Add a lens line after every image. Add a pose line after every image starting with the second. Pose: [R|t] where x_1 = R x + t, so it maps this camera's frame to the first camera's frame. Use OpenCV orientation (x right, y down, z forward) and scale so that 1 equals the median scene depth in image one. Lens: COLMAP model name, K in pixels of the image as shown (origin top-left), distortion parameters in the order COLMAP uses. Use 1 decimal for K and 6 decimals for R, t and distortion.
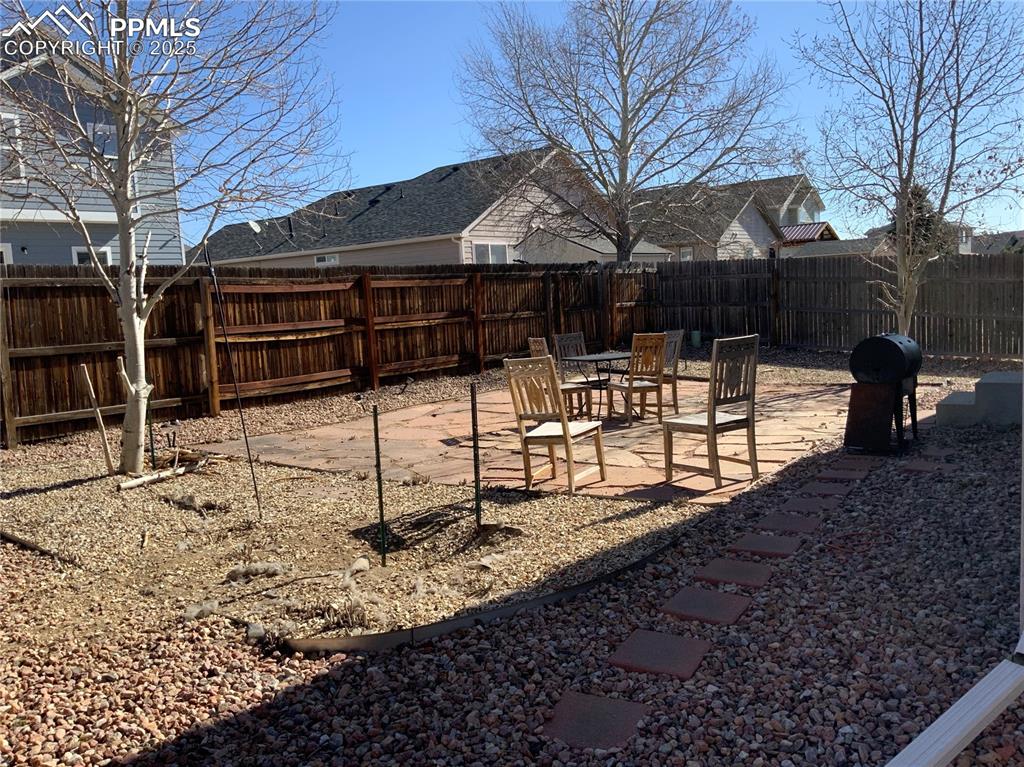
lens RADIAL K [[843.0, 0, 509.0], [0, 843.0, 382.6], [0, 0, 1]] dist [0.087781, -0.168191]
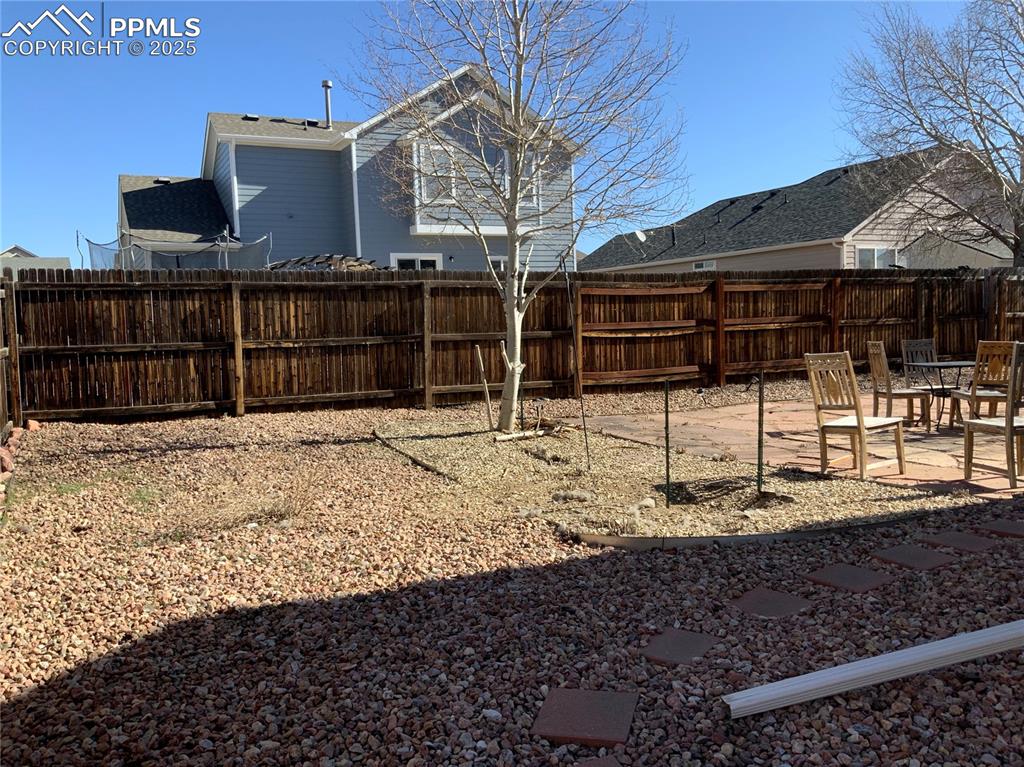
lens RADIAL K [[843.0, 0, 511.1], [0, 843.0, 391.0], [0, 0, 1]] dist [0.087781, -0.168191]
pose [[0.901581, 0.063746, -0.427889, 0.111110], [-0.062807, 0.997892, 0.016328, 0.023793], [0.428028, 0.012153, 0.903684, -0.158729]]
